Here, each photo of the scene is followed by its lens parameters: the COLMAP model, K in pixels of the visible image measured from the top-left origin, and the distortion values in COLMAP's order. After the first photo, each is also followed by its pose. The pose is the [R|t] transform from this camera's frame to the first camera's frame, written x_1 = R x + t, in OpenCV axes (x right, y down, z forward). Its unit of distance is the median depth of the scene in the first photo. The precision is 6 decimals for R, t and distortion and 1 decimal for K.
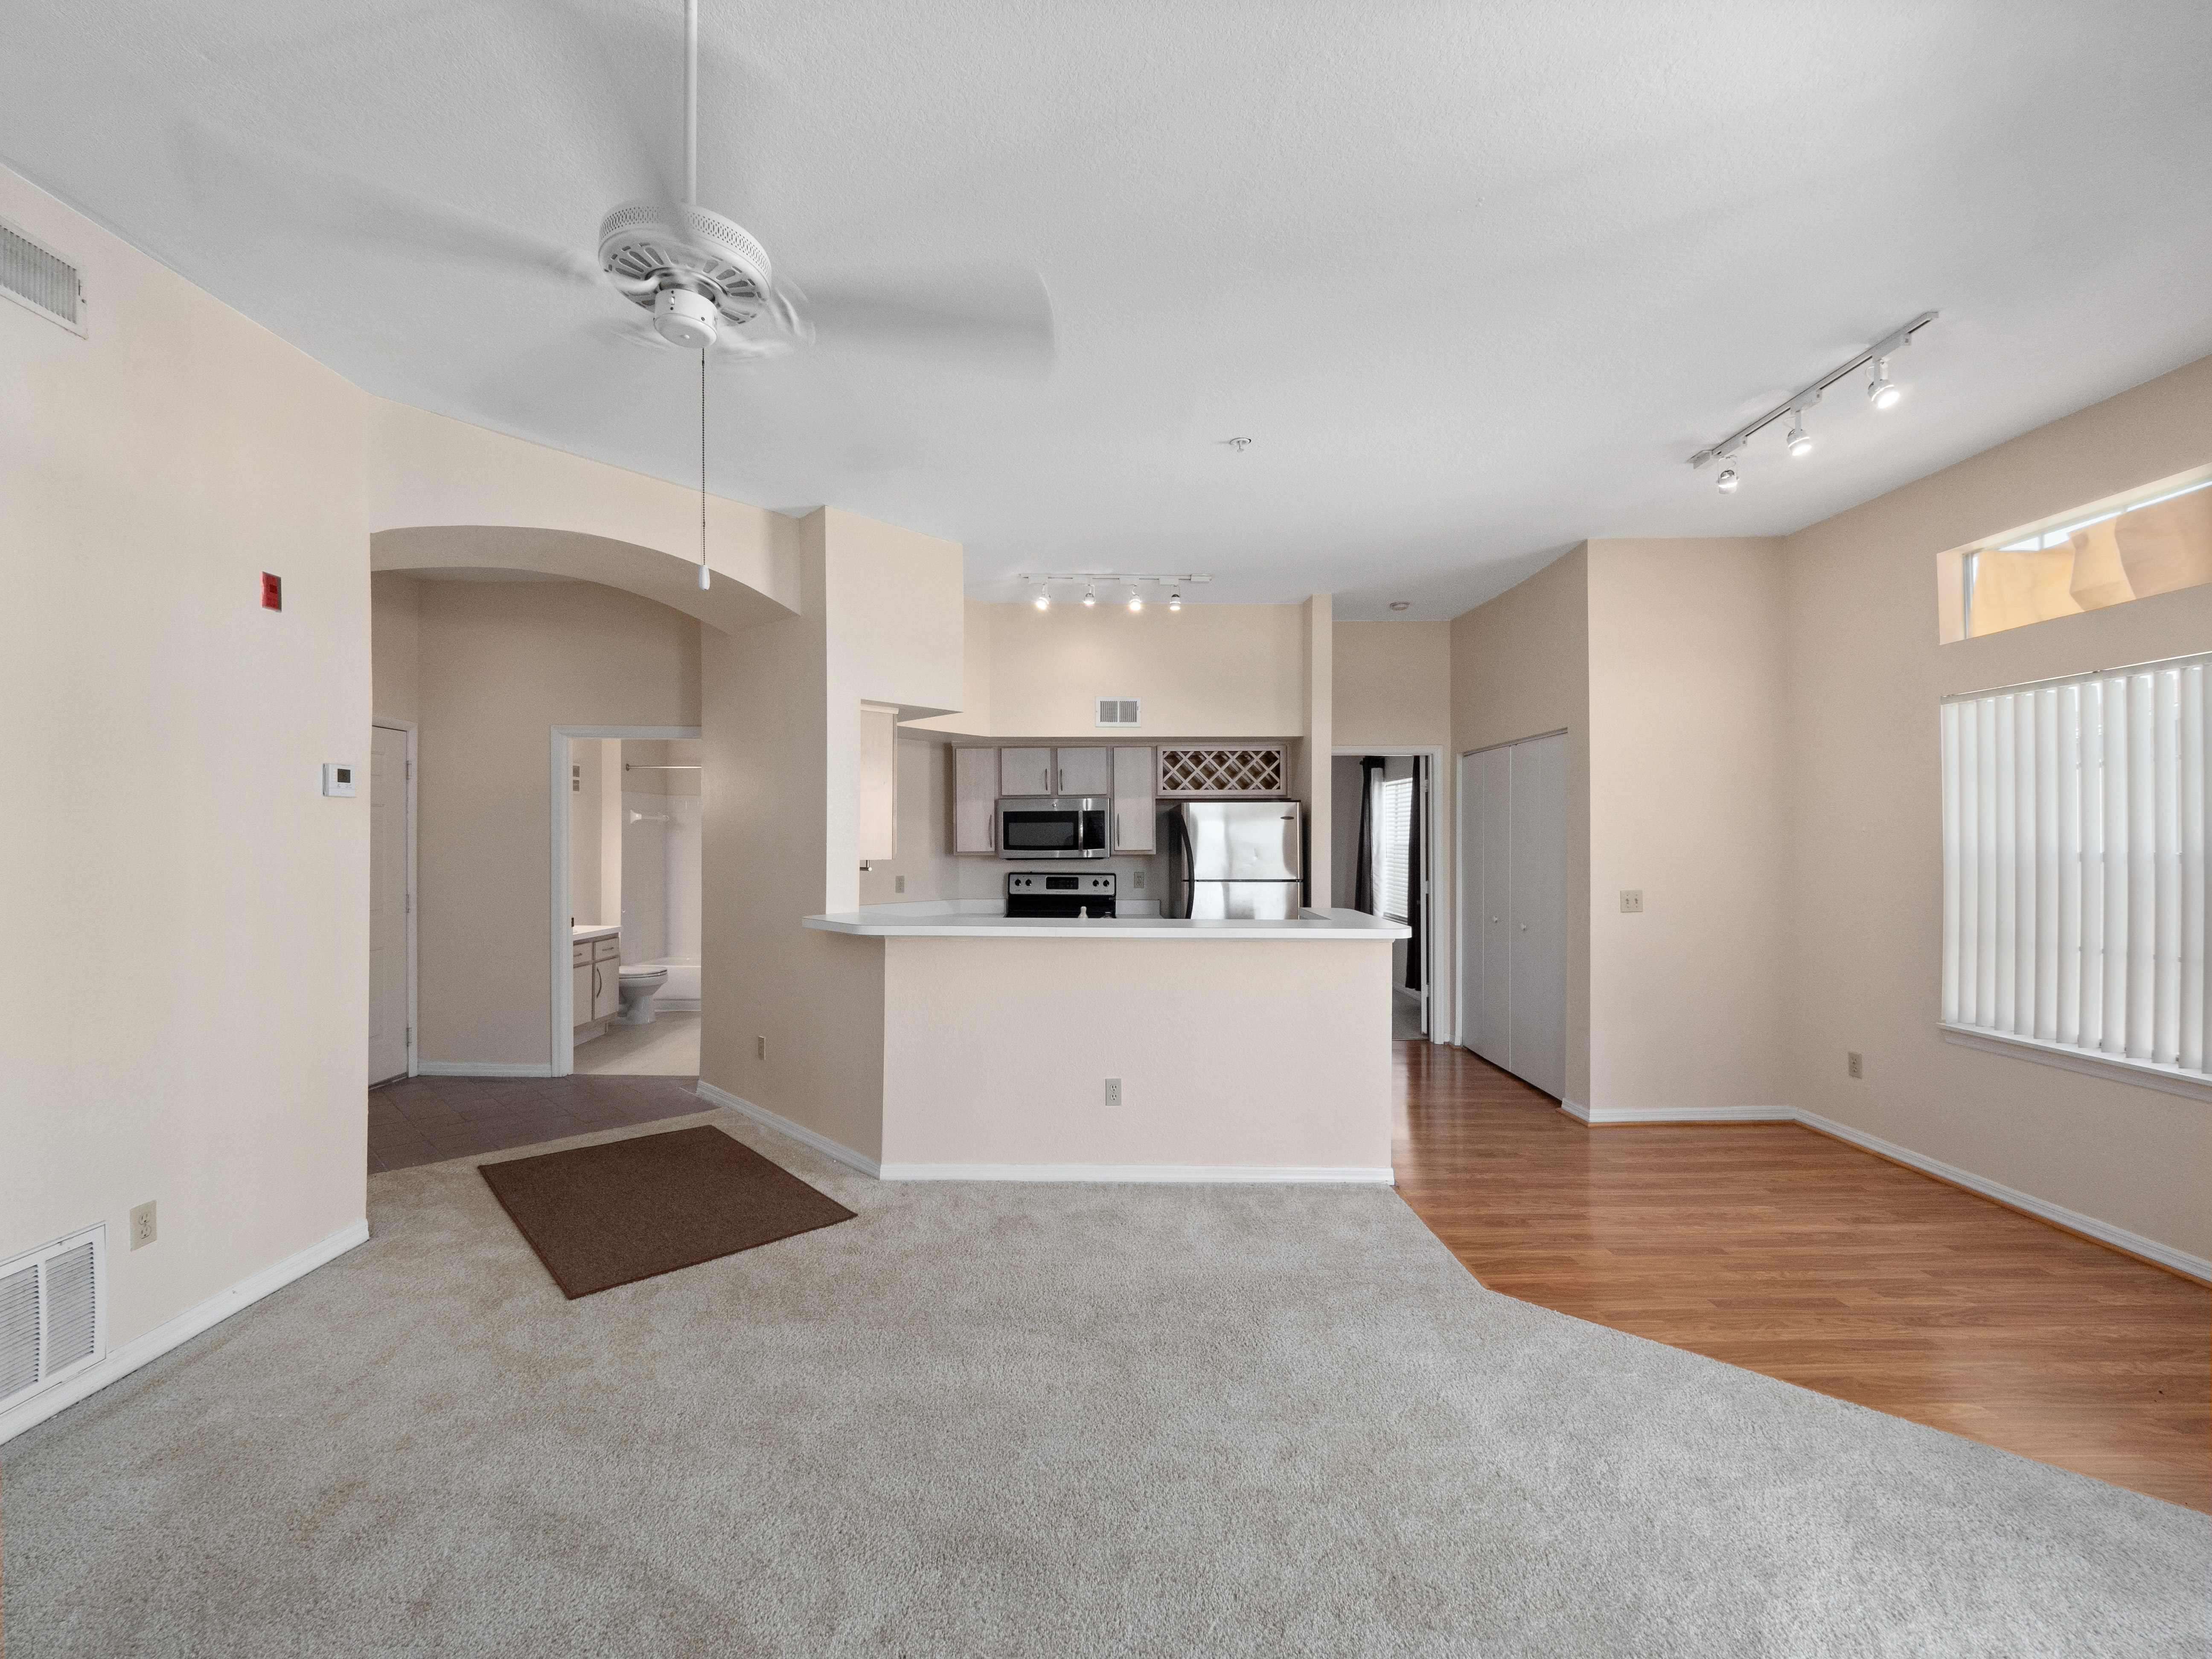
lens RADIAL K [[929.9, 0, 1093.2], [0, 929.9, 837.5], [0, 0, 1]] dist [0.015078, -0.017789]
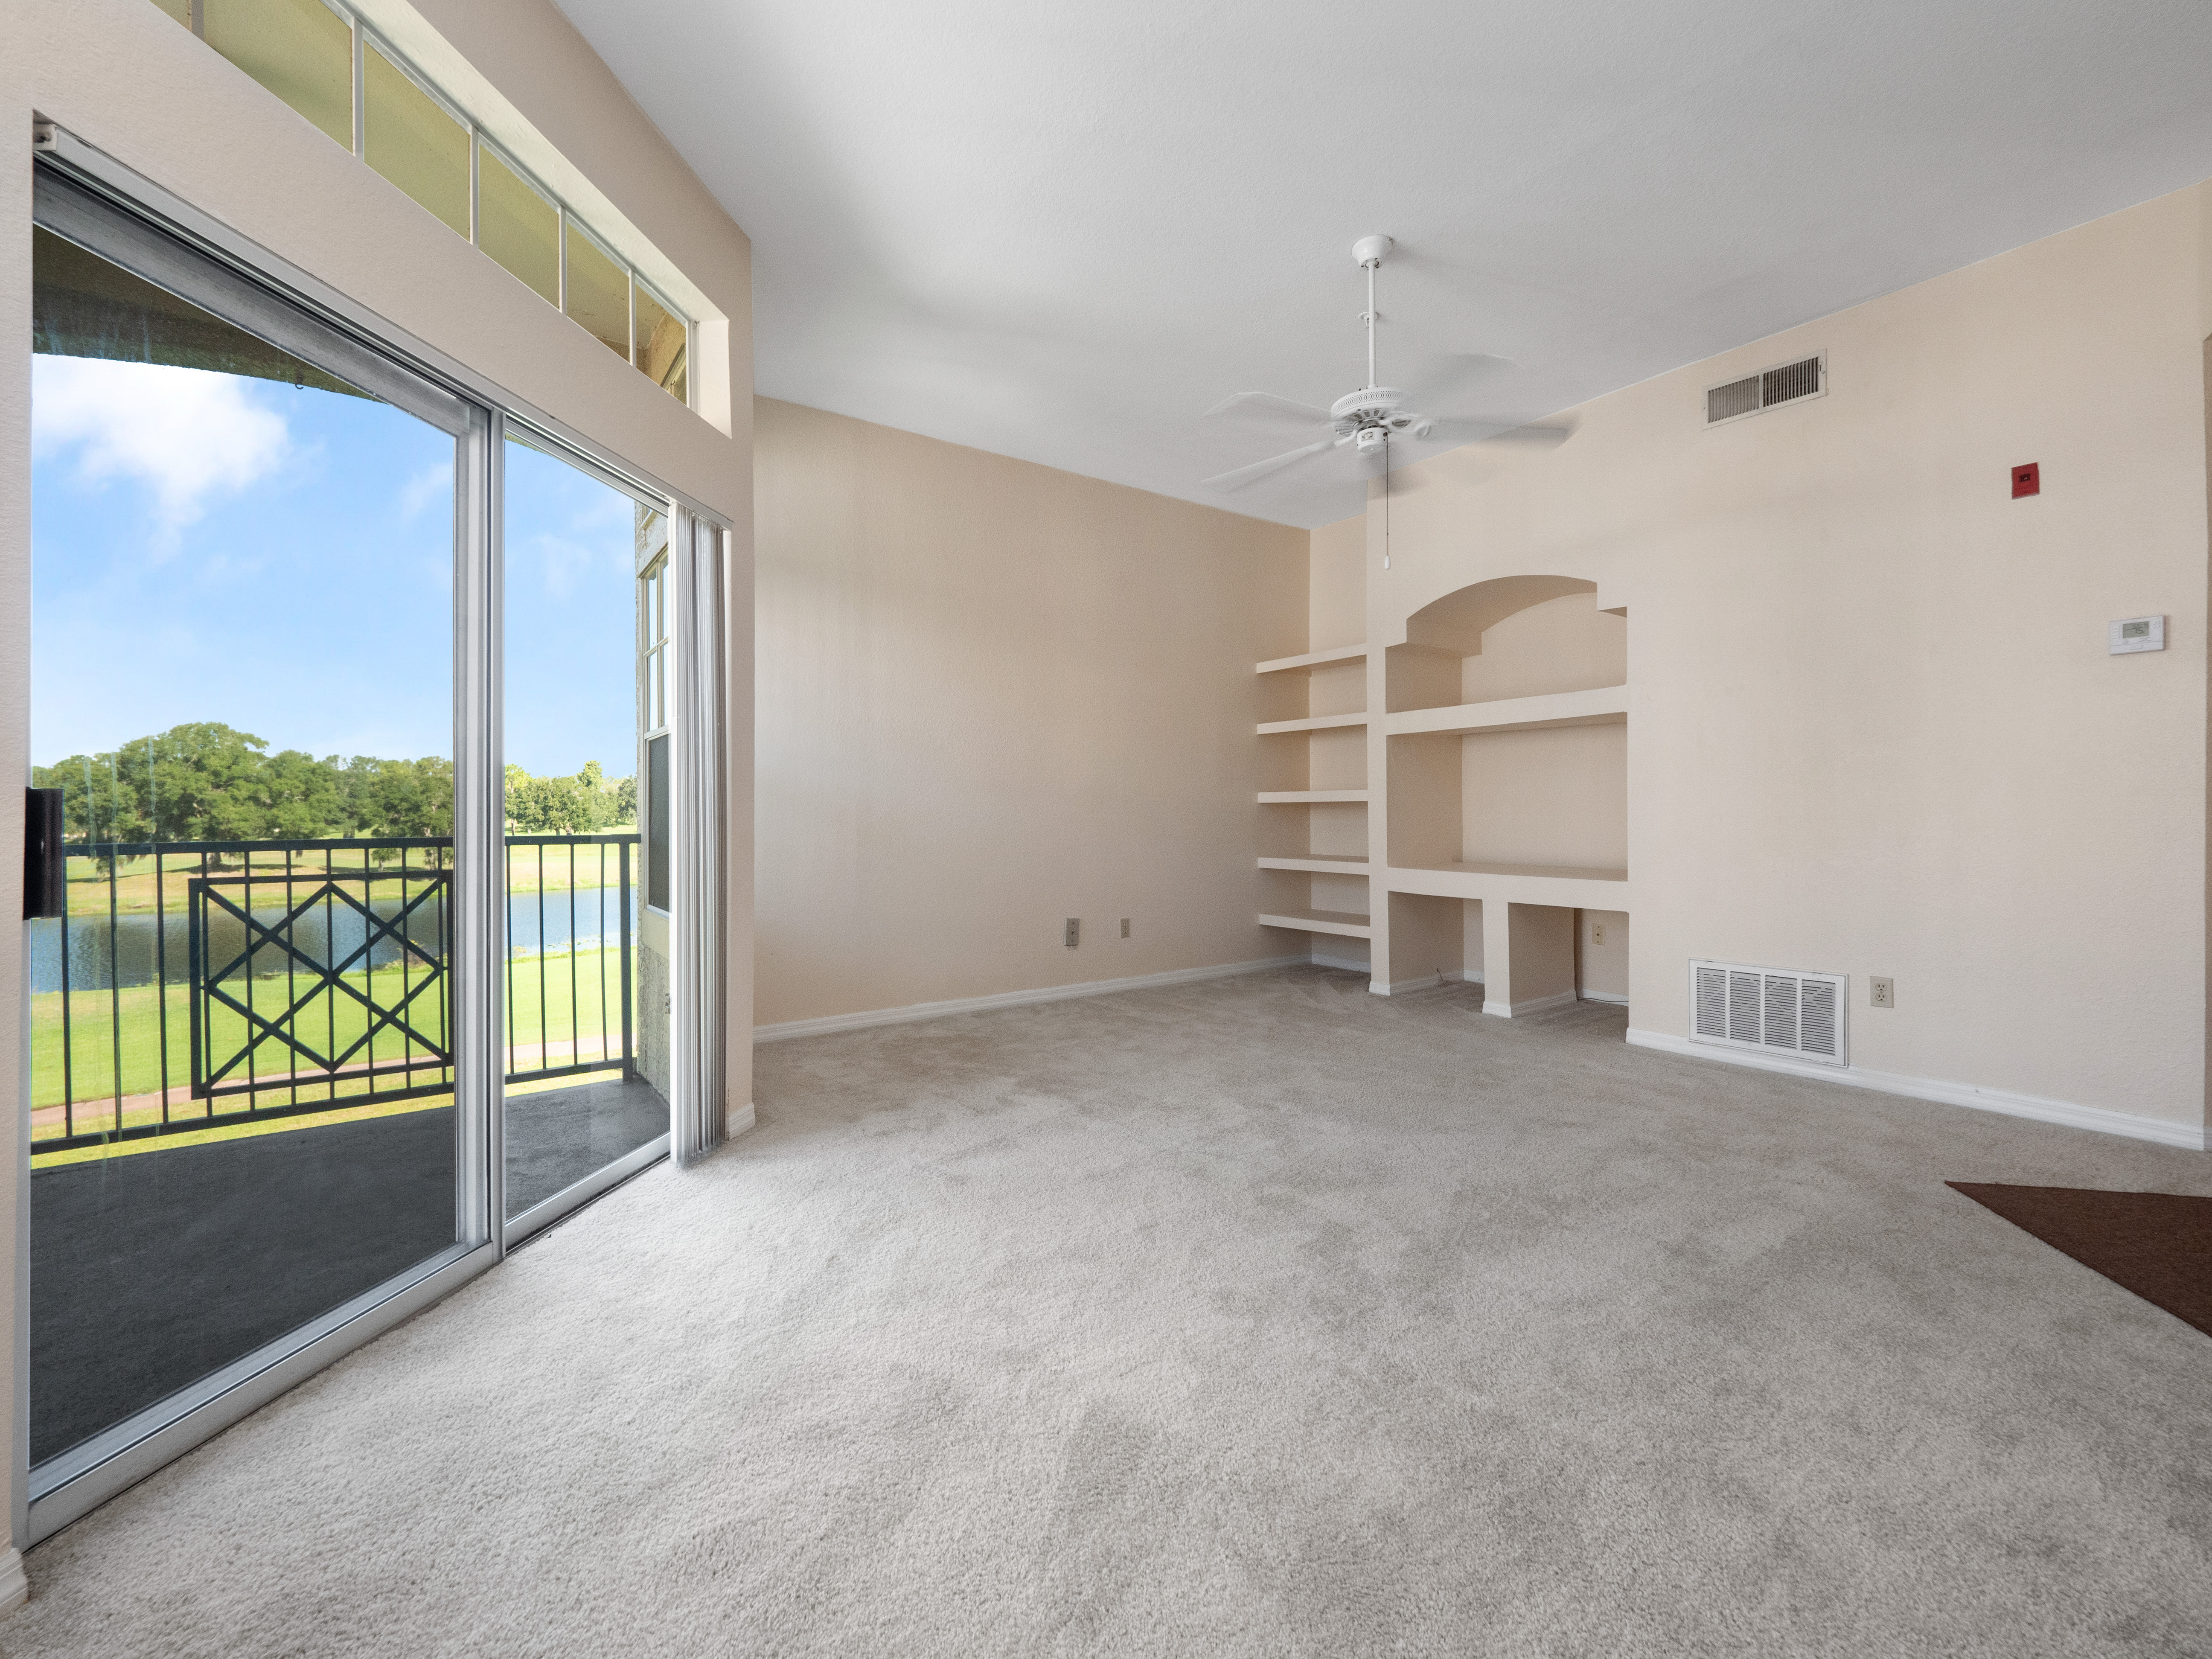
lens RADIAL K [[938.4, 0, 1082.7], [0, 938.4, 825.2], [0, 0, 1]] dist [0.011817, -0.010252]
pose [[-0.817821, 0.008025, -0.575416, 0.388533], [0.004121, 0.999959, 0.008089, 0.075098], [0.575457, 0.004244, -0.817821, 0.732404]]
